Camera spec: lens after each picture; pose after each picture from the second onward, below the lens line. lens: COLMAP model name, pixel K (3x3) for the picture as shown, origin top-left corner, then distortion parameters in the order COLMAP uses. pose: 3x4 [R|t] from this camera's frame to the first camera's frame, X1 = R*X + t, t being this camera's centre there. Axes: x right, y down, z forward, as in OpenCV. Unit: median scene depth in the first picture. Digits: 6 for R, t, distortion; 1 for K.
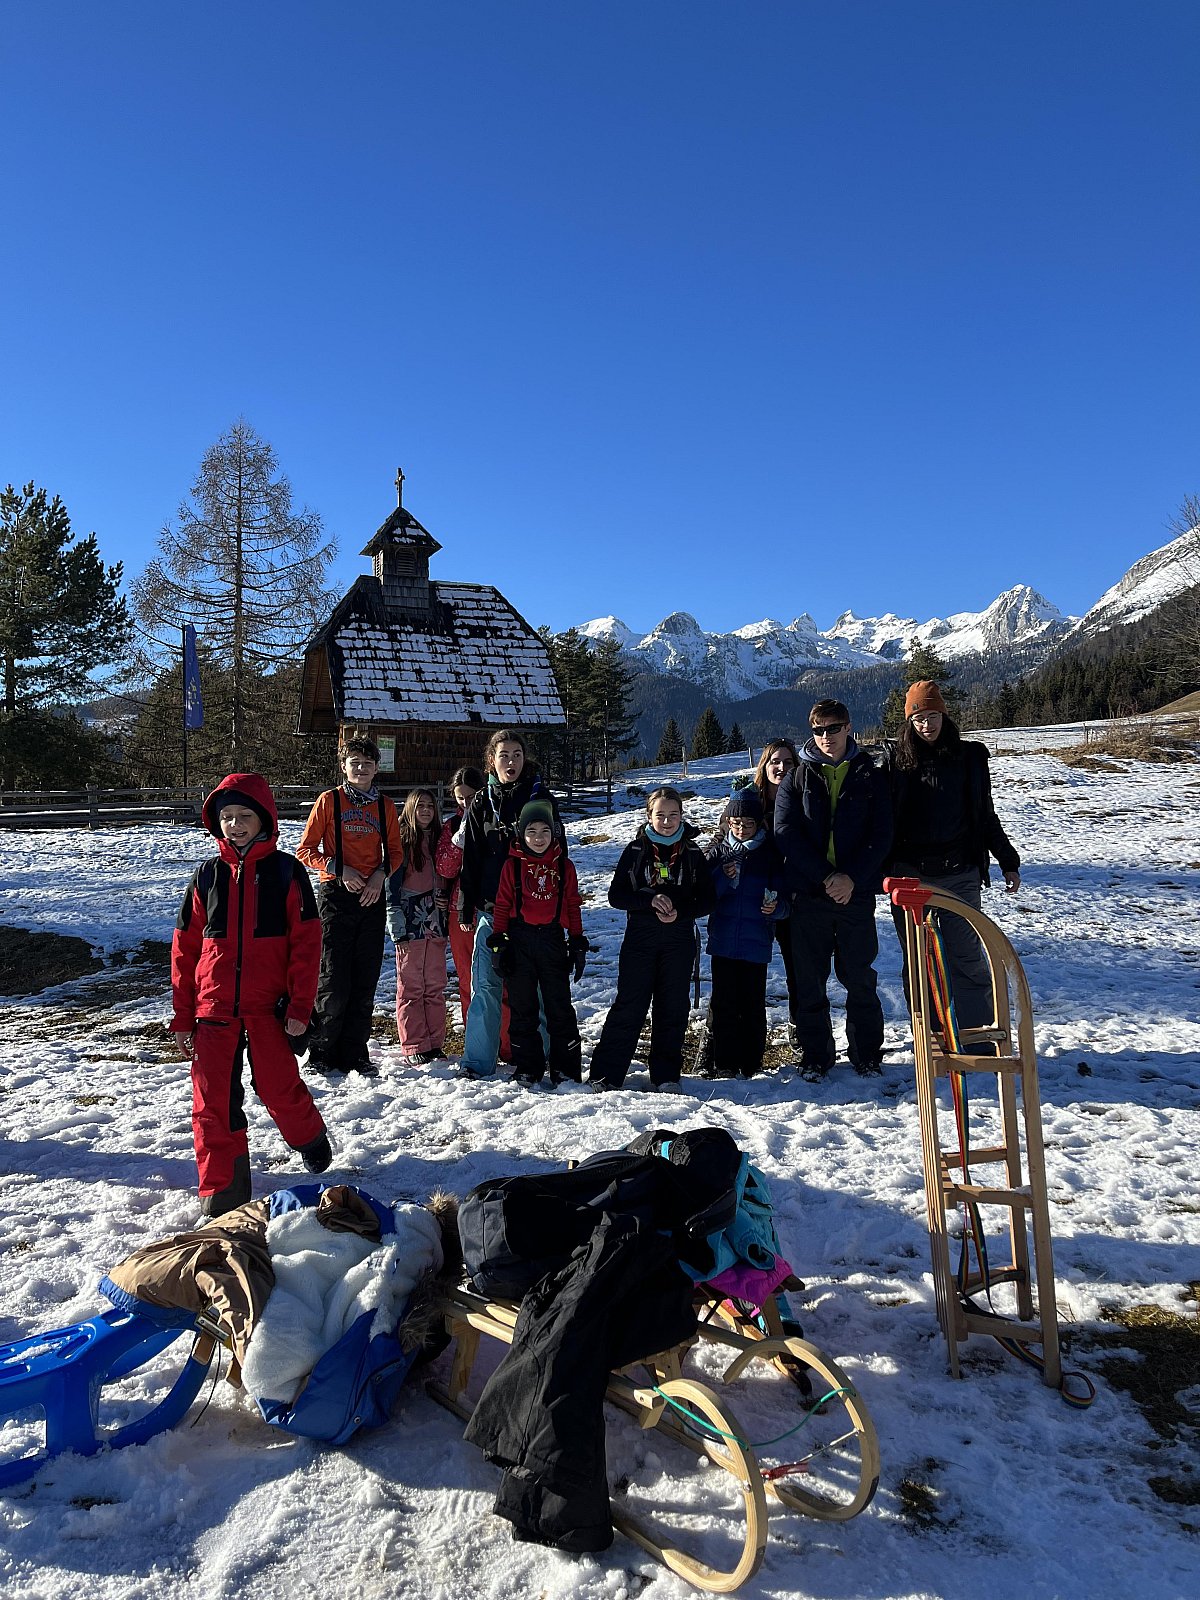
lens RADIAL K [[1216.5, 0, 600.8], [0, 1216.5, 797.2], [0, 0, 1]] dist [0.053385, 0.002539]
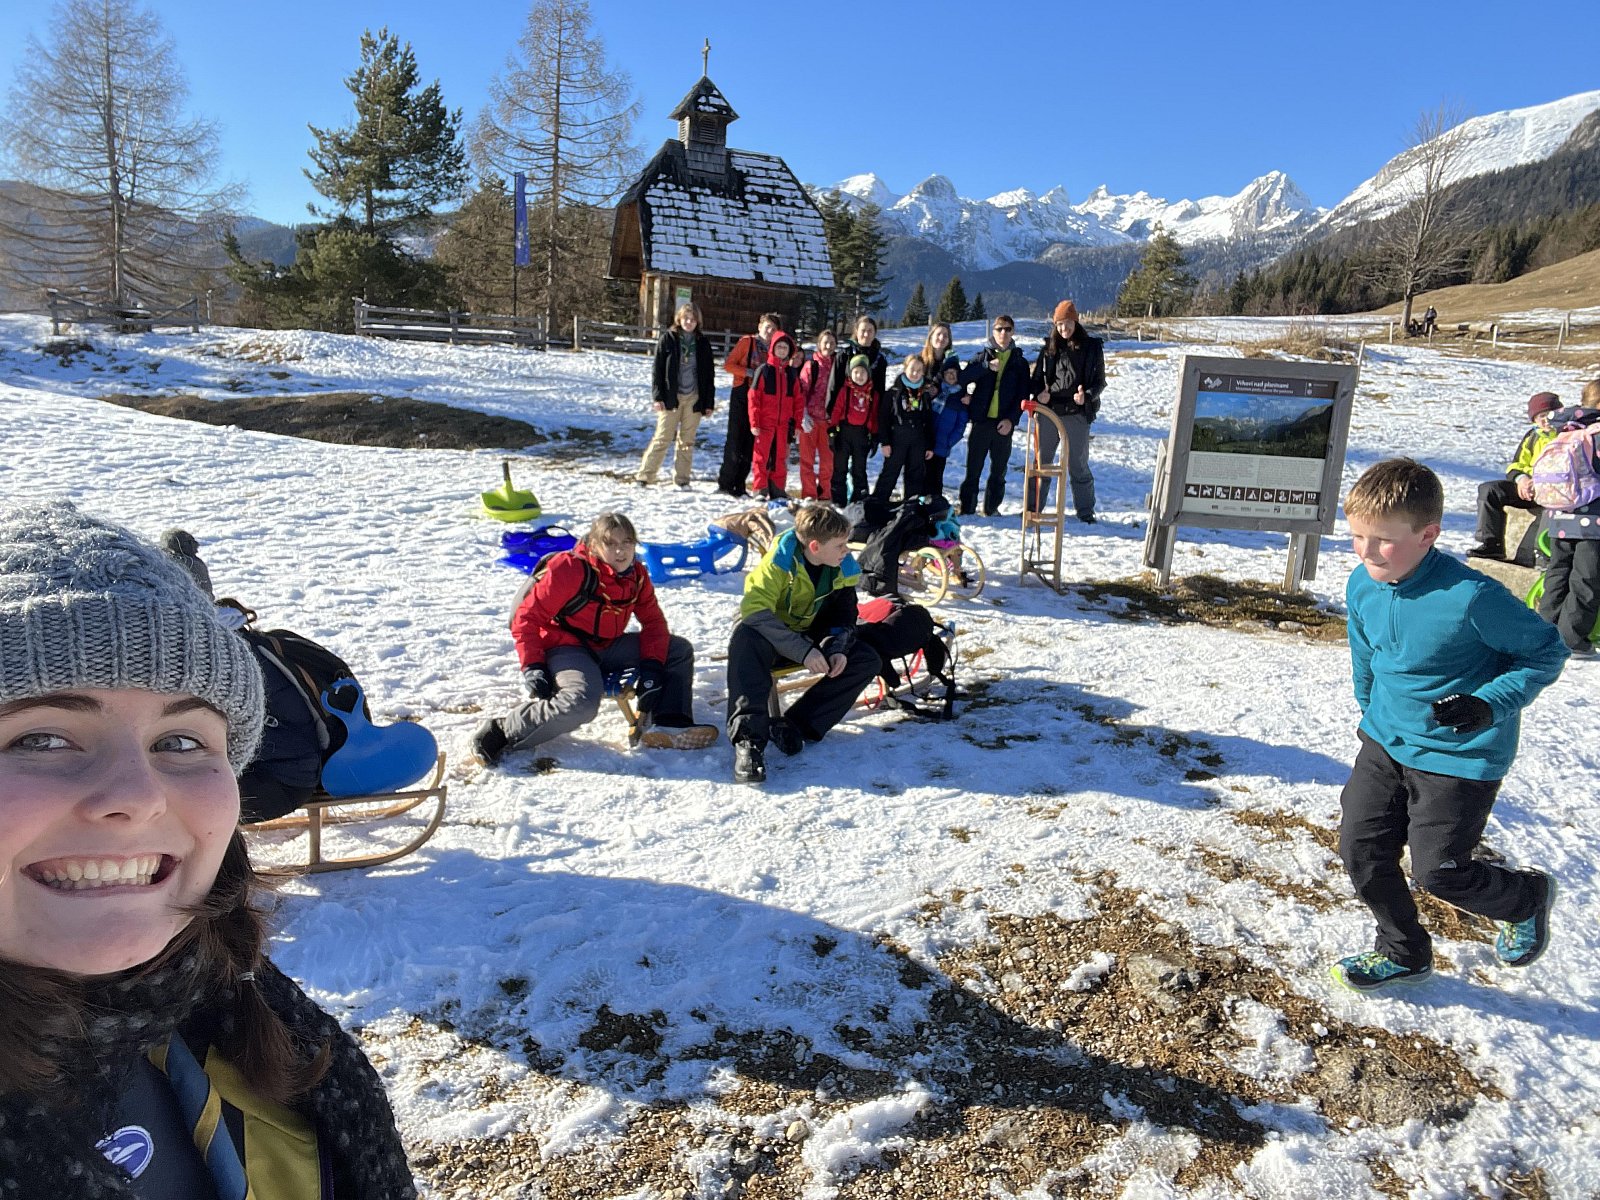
lens RADIAL K [[1129.0, 0, 794.0], [0, 1129.0, 611.2], [0, 0, 1]] dist [0.048187, -0.019422]
pose [[0.995782, 0.088905, -0.022690, -0.013570], [-0.081559, 0.970931, 0.225036, 0.000305], [0.042037, -0.222236, 0.974086, -0.139738]]
